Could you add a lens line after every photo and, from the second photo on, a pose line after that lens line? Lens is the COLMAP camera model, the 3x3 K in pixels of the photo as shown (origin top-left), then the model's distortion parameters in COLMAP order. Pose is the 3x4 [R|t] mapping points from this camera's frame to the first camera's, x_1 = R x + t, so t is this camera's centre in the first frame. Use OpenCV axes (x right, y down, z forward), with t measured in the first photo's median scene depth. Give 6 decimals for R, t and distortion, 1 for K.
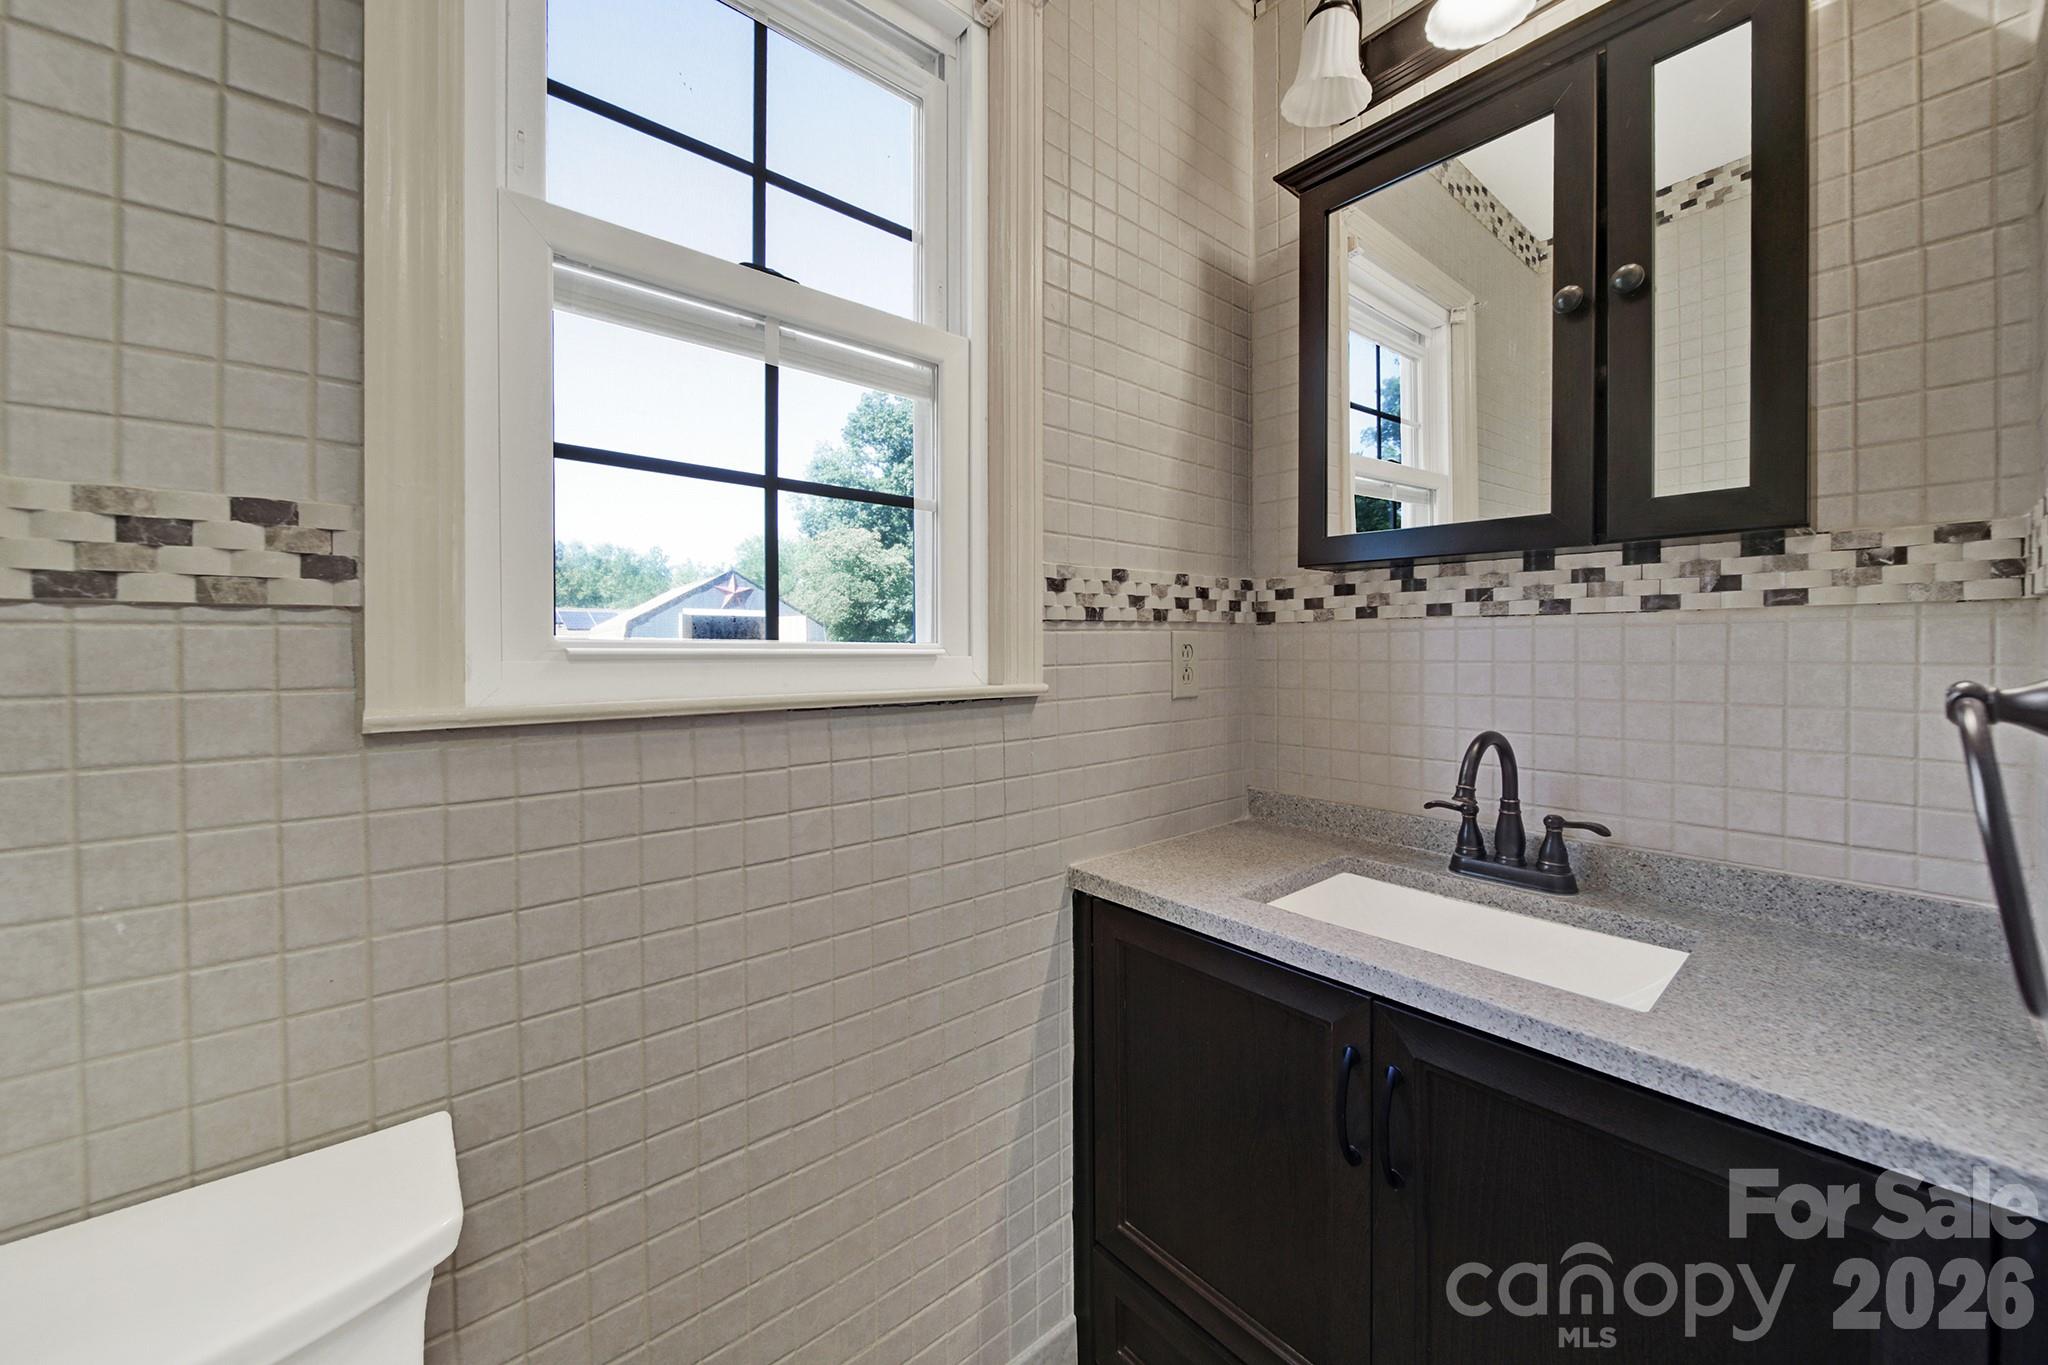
lens RADIAL K [[752.5, 0, 1004.8], [0, 752.5, 653.4], [0, 0, 1]] dist [-0.001578, -0.000128]
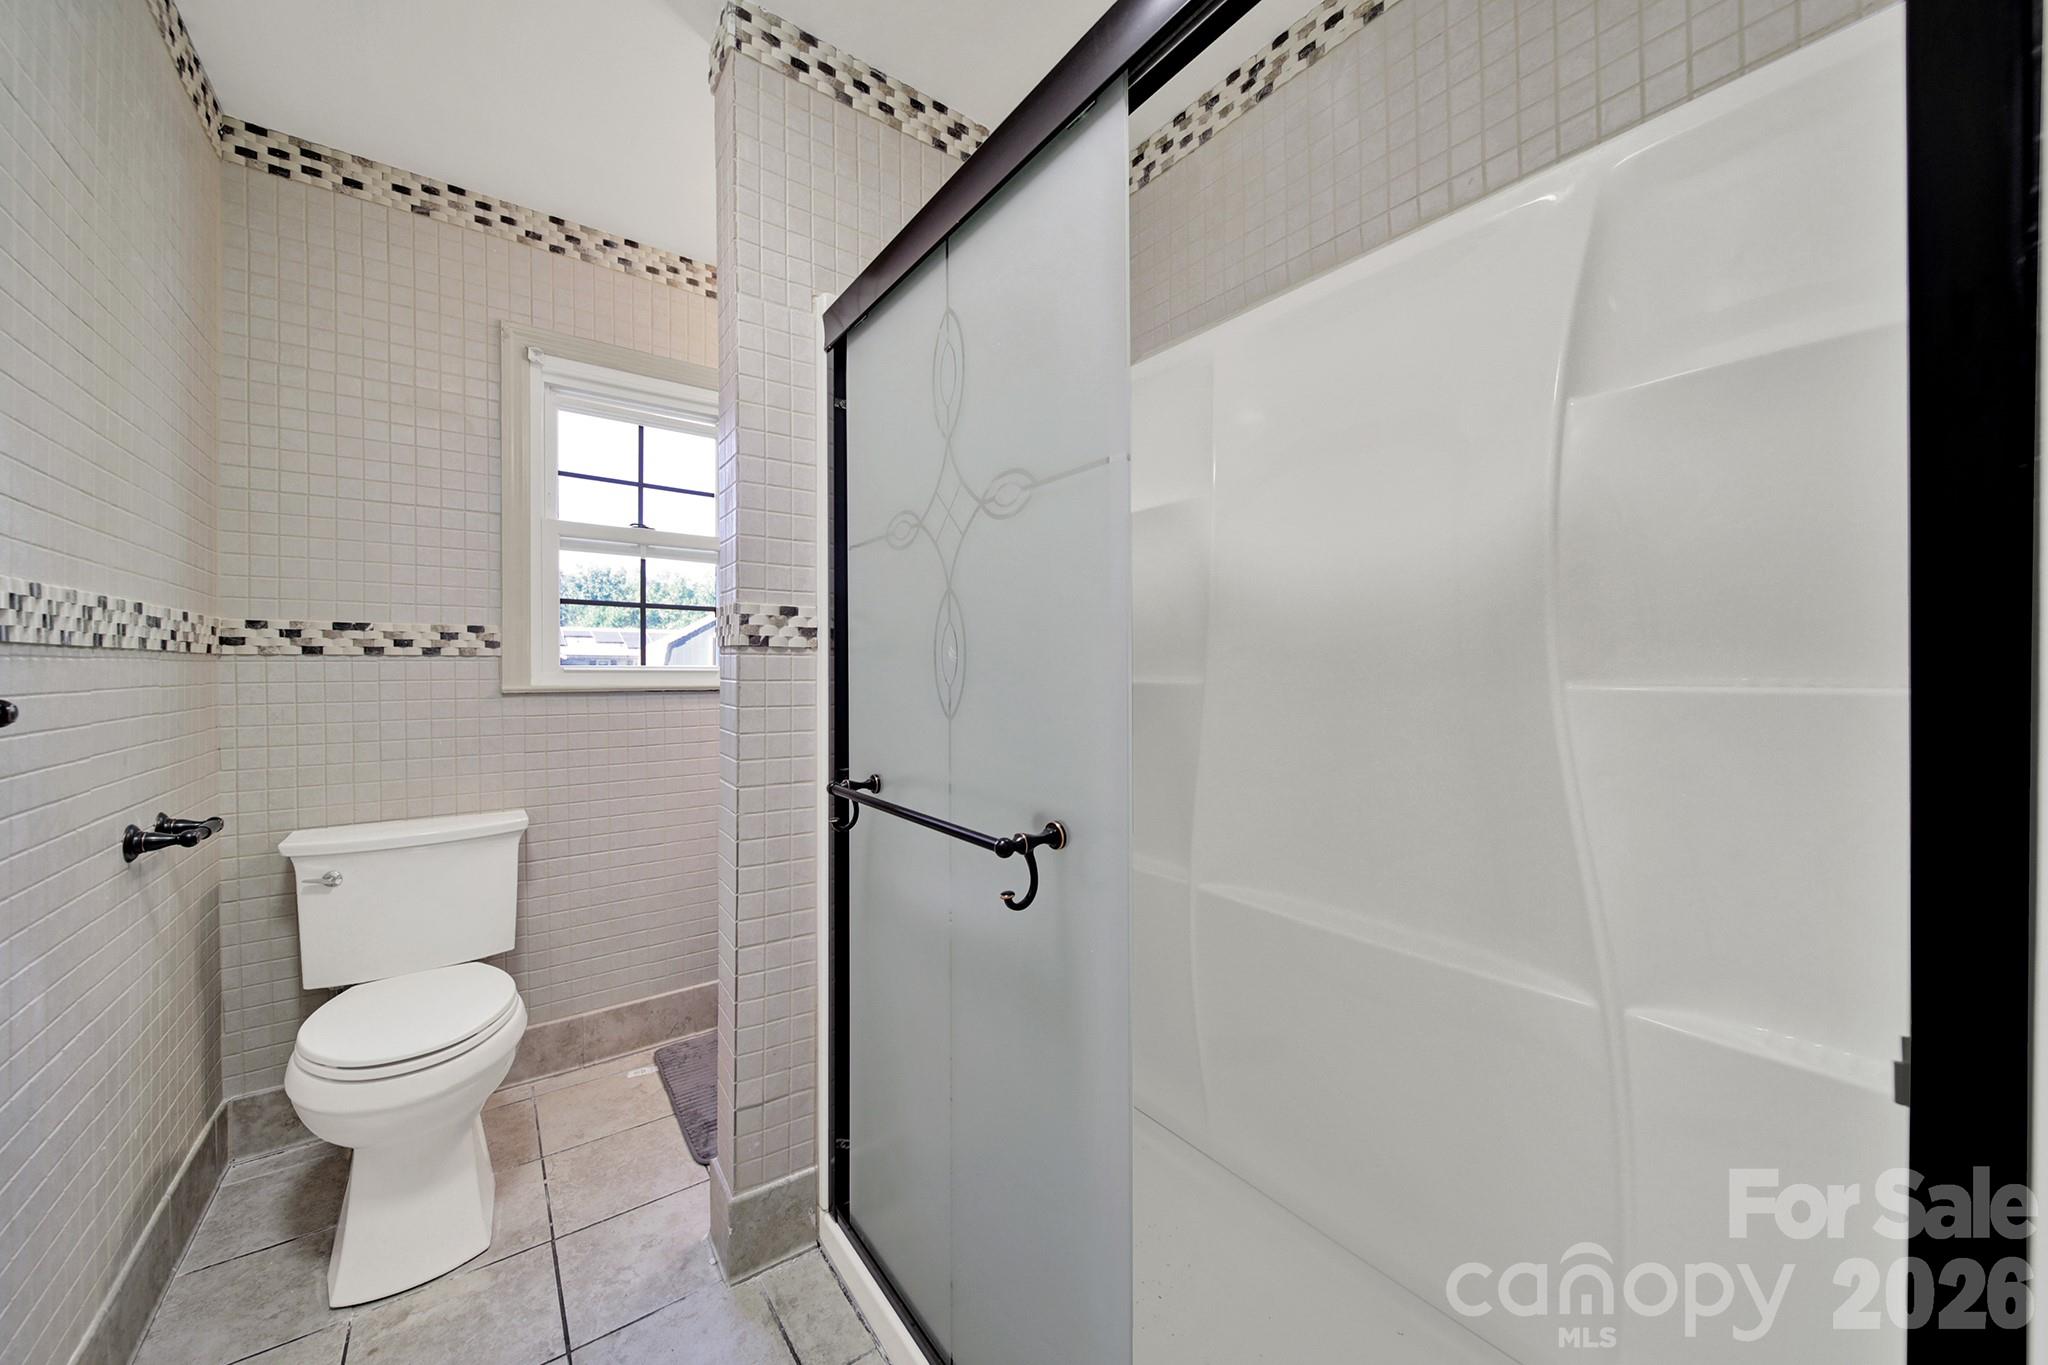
lens RADIAL K [[752.5, 0, 1028.6], [0, 752.5, 677.3], [0, 0, 1]] dist [-0.001578, -0.000128]
pose [[0.998720, 0.002676, -0.050504, 1.763338], [-0.002550, 0.999993, 0.002569, 0.022037], [0.050510, -0.002437, 0.998721, -2.362222]]
